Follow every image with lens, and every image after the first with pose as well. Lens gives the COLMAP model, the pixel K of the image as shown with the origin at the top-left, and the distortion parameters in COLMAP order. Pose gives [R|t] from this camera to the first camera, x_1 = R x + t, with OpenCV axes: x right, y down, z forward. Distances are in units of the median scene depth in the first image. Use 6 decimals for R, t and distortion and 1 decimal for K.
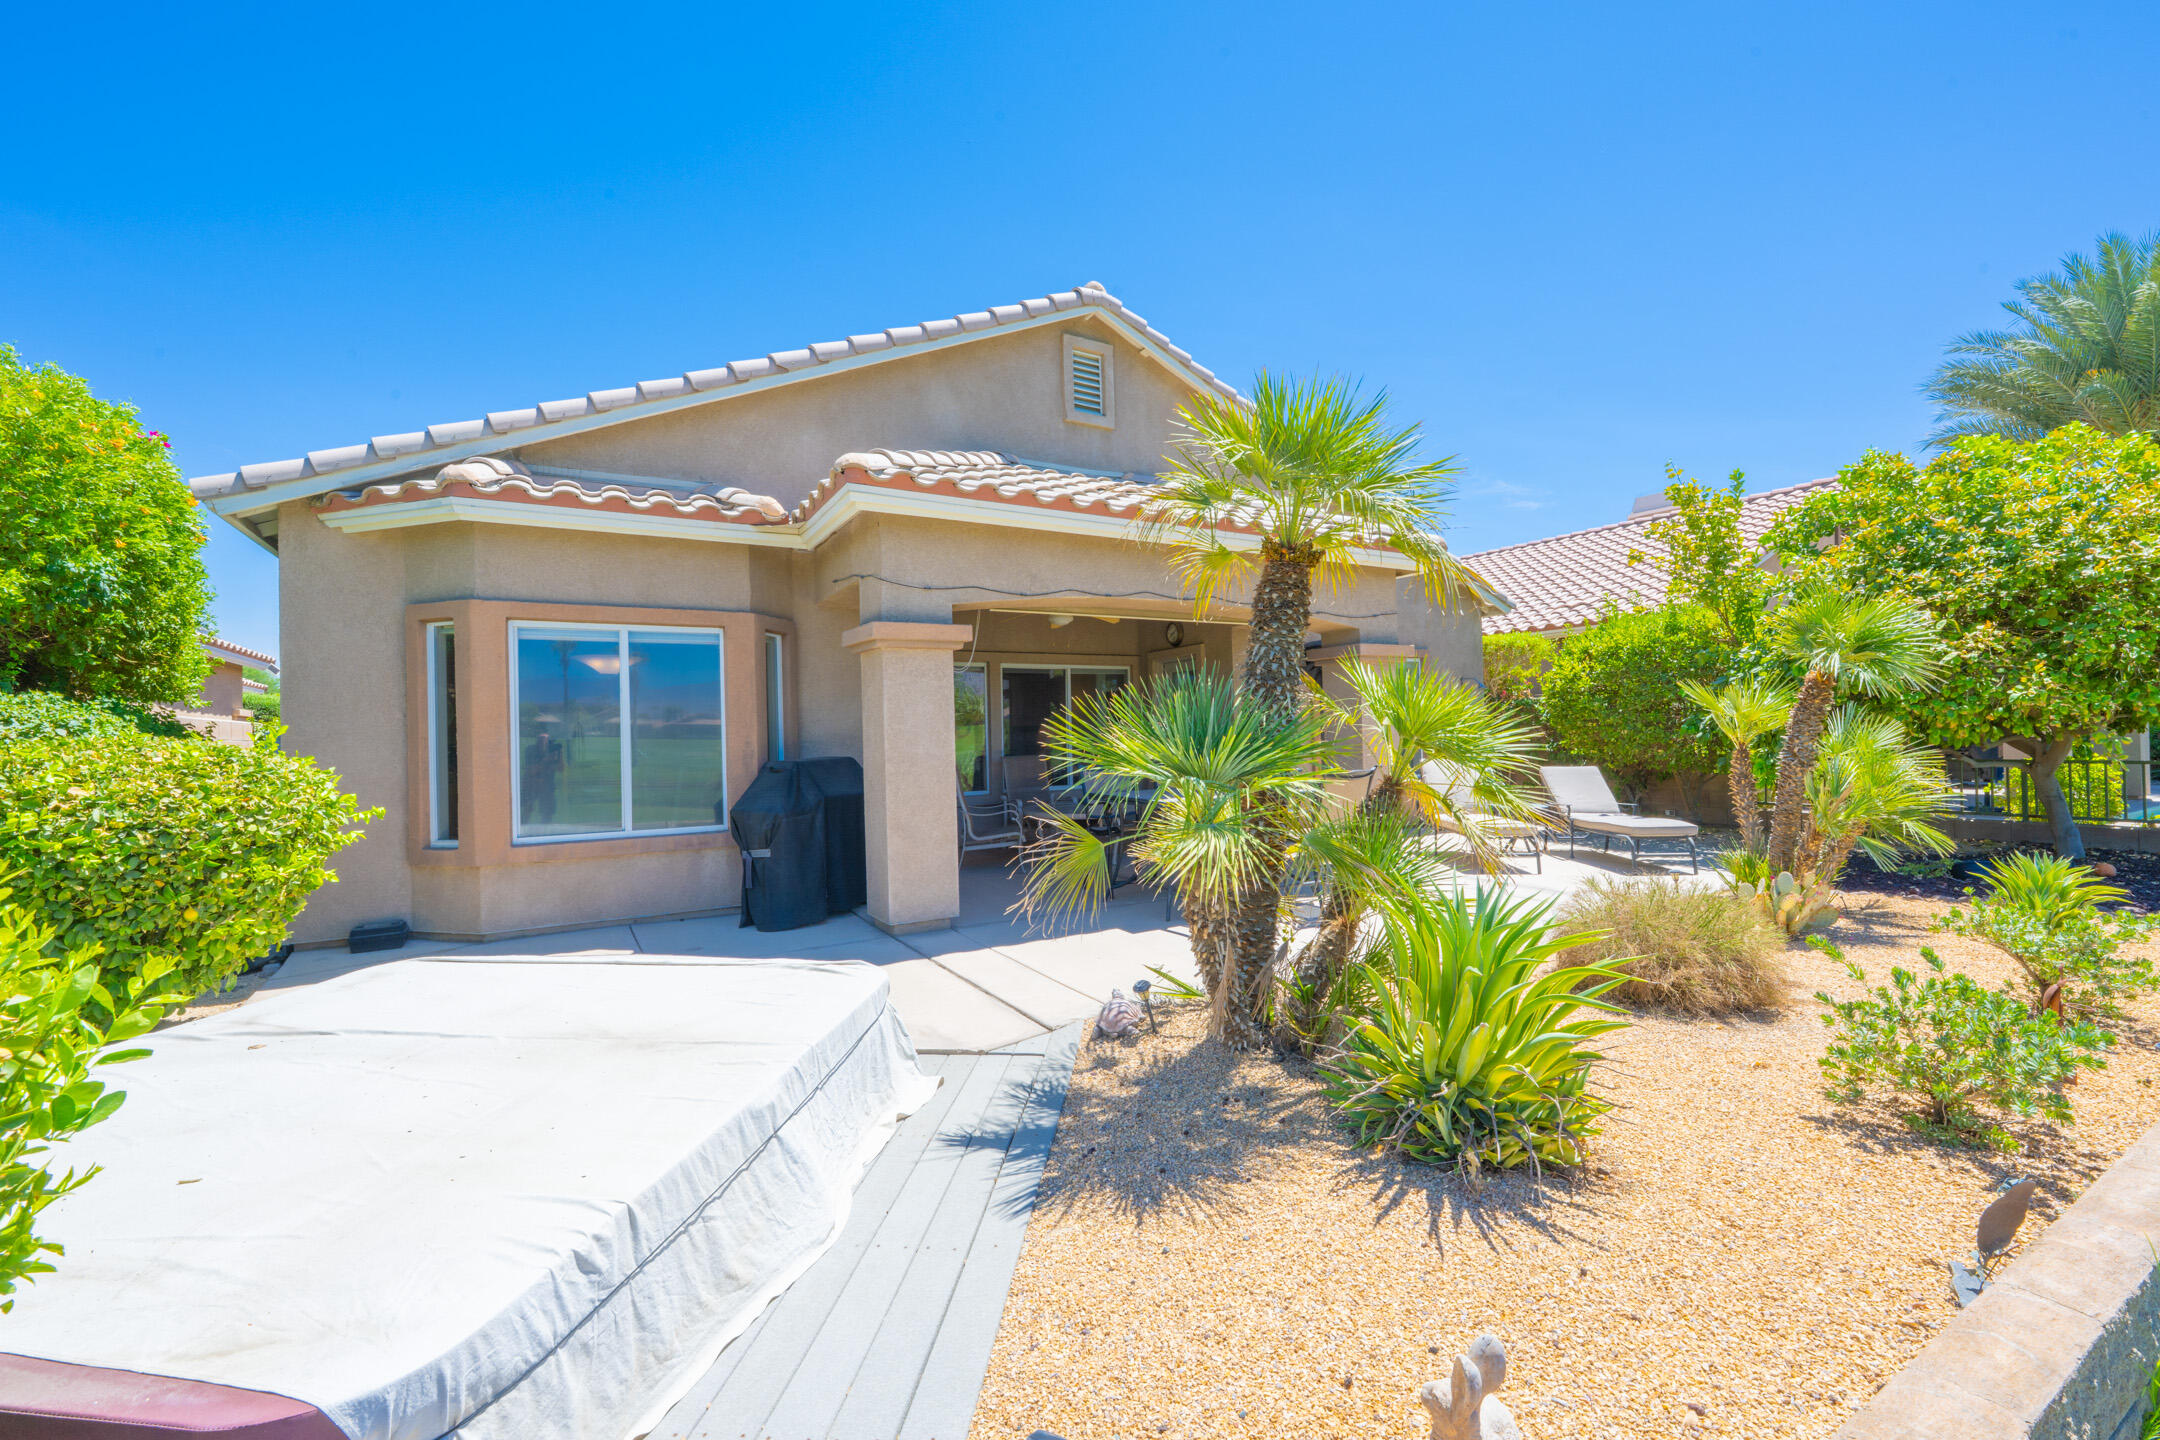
lens RADIAL K [[861.1, 0, 1090.4], [0, 861.1, 722.1], [0, 0, 1]] dist [-0.001931, -0.000173]
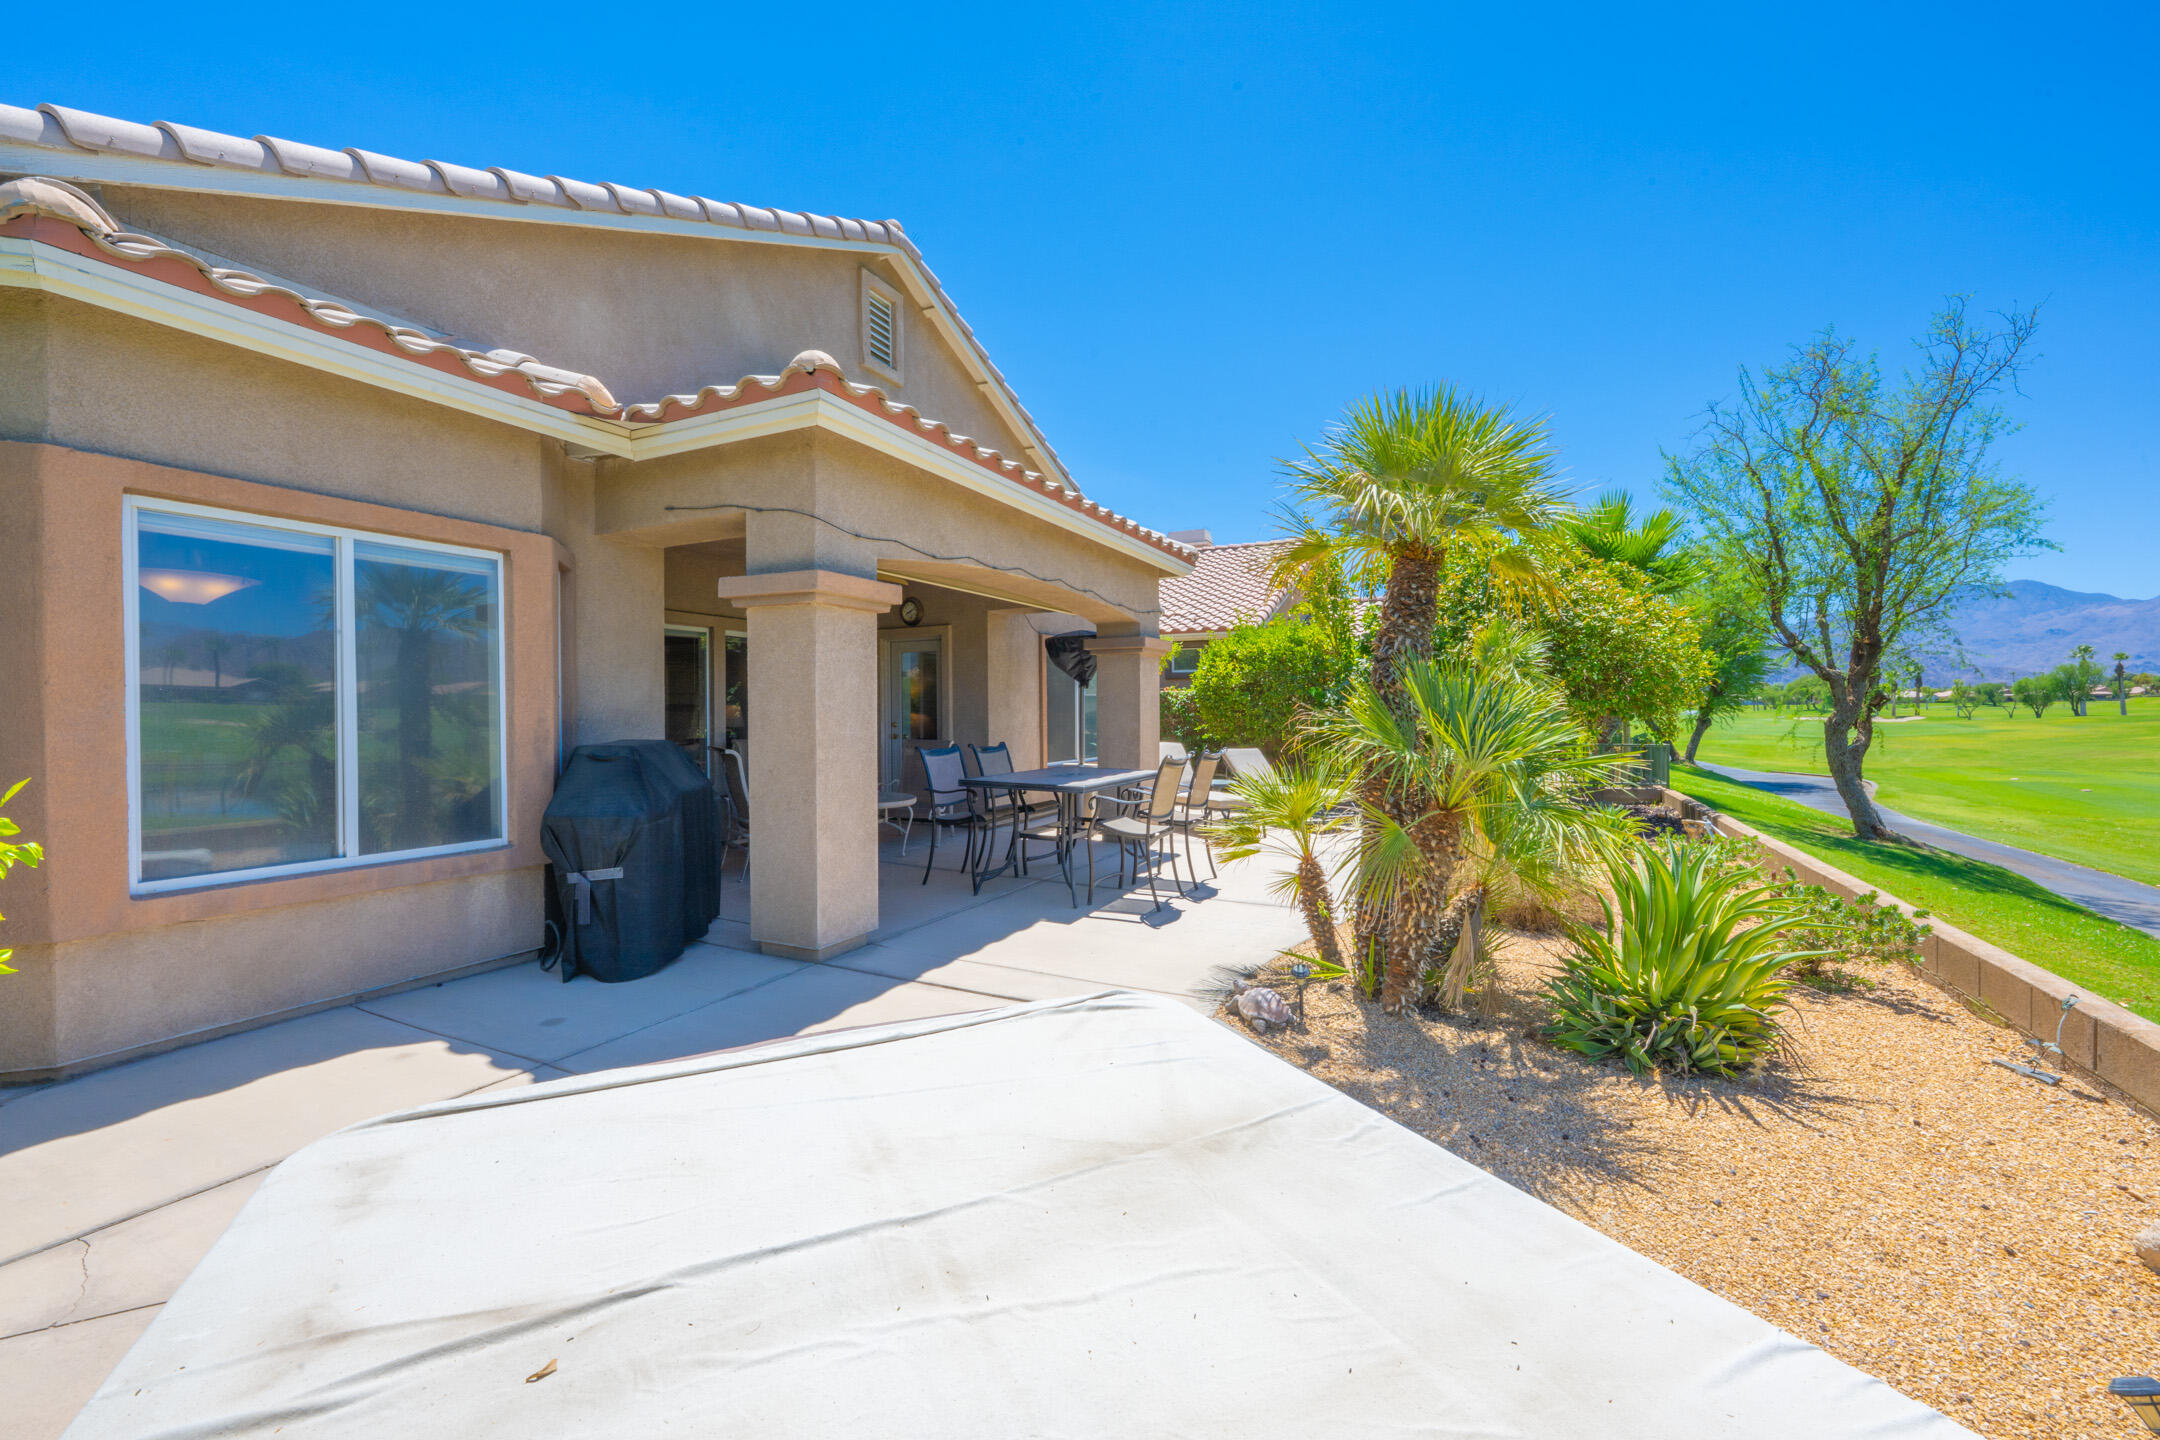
lens RADIAL K [[826.1, 0, 1098.7], [0, 826.1, 716.7], [0, 0, 1]] dist [-0.000988, 0.000196]
pose [[0.846627, 0.015835, 0.531951, -0.395498], [-0.021688, 0.999753, 0.004758, 0.008885], [-0.531745, -0.015565, 0.846762, 0.196687]]
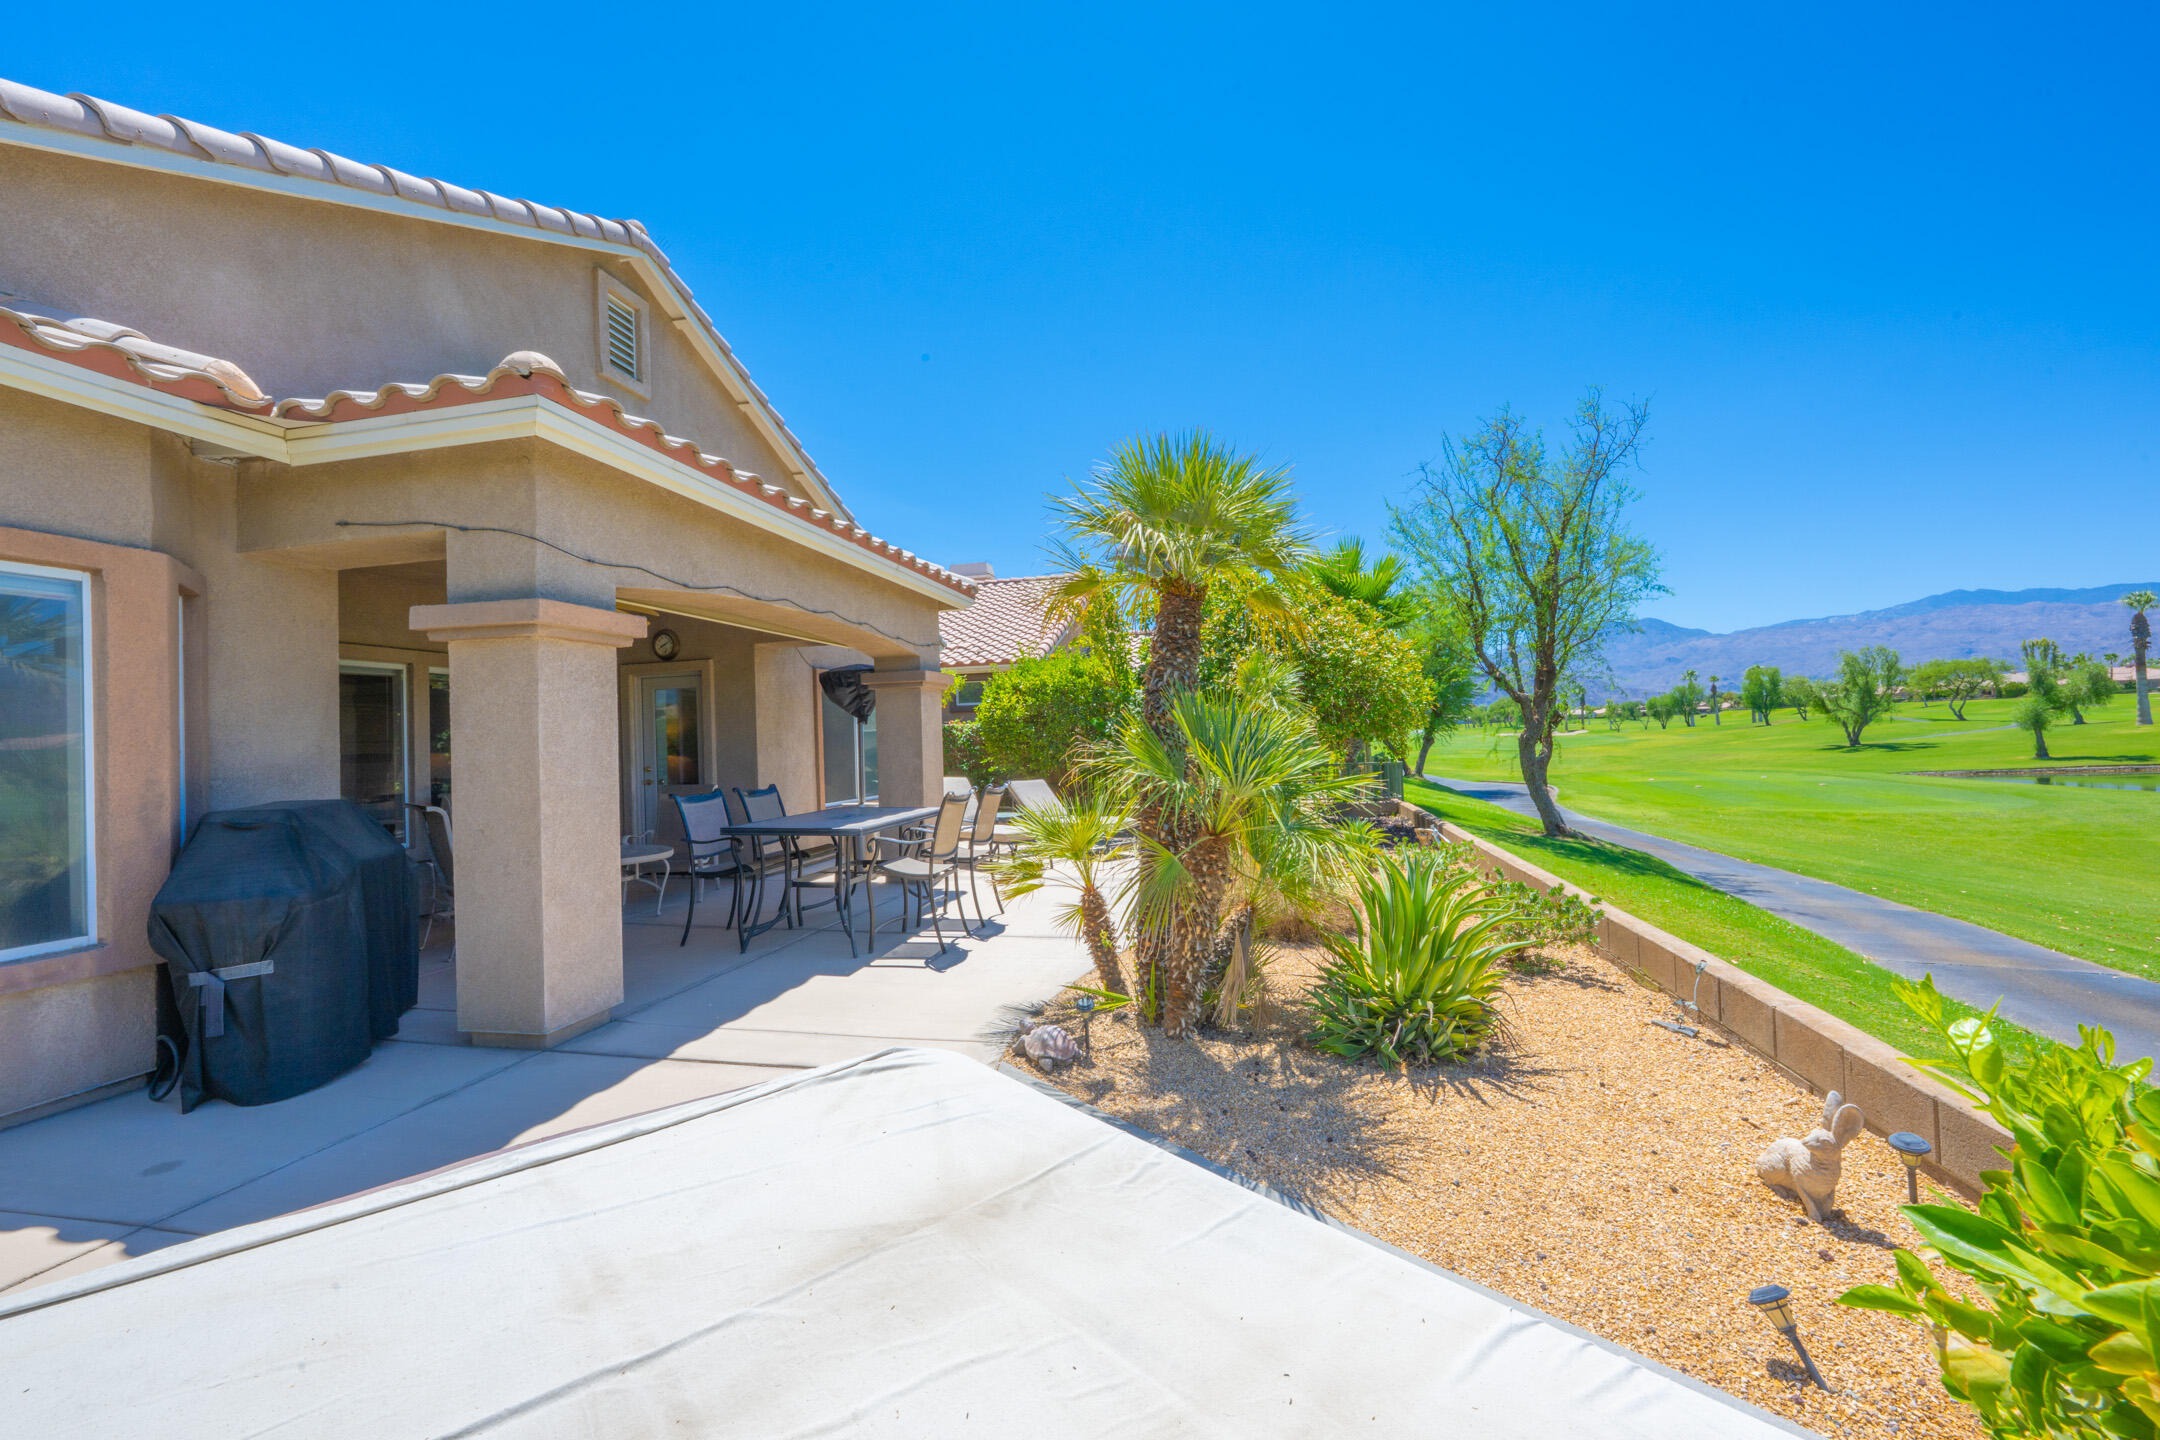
lens RADIAL K [[826.2, 0, 1083.2], [0, 826.2, 723.1], [0, 0, 1]] dist [-0.001469, 0.000049]
pose [[0.698426, 0.014128, 0.715542, -0.382294], [0.008452, 0.999573, -0.027986, 0.006188], [-0.715632, 0.025594, 0.698009, 0.201306]]
